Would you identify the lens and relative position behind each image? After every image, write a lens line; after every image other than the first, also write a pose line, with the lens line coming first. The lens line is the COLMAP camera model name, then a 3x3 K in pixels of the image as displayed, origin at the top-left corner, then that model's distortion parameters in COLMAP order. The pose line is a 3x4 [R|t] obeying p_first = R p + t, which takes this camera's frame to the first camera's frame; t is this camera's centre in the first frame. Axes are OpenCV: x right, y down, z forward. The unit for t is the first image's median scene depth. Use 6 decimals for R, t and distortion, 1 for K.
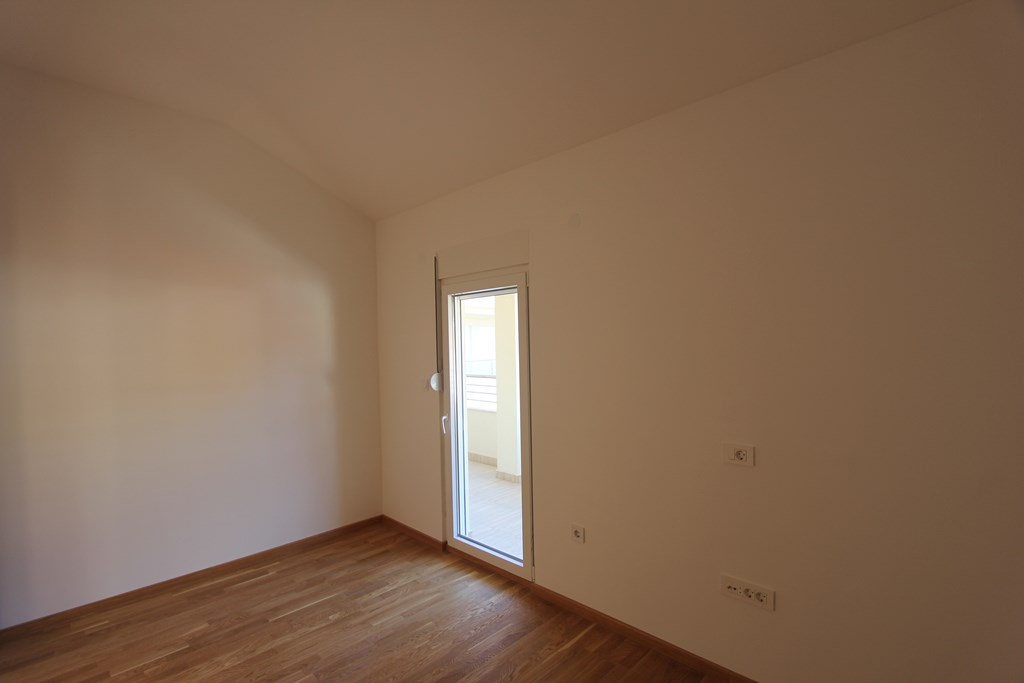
lens RADIAL K [[477.5, 0, 512.2], [0, 477.5, 344.2], [0, 0, 1]] dist [-0.016305, 0.003279]
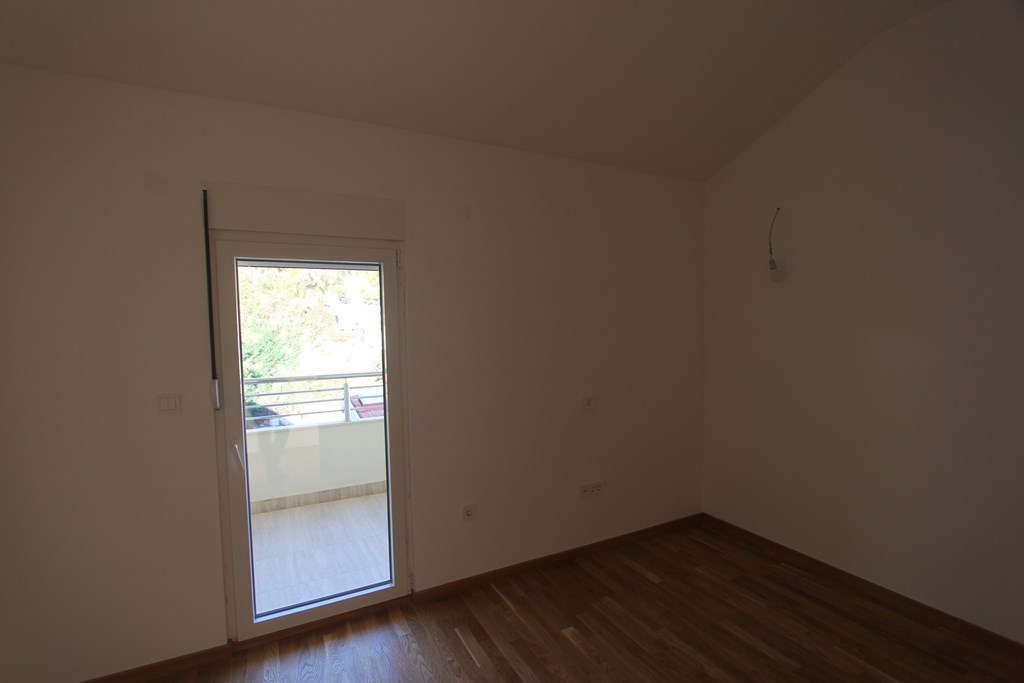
lens RADIAL K [[477.5, 0, 512.1], [0, 477.5, 344.6], [0, 0, 1]] dist [-0.016305, 0.003279]
pose [[0.313919, -0.043486, 0.948453, -0.740047], [0.005945, 0.999021, 0.043837, -0.016343], [-0.949431, -0.008123, 0.313870, 0.530932]]
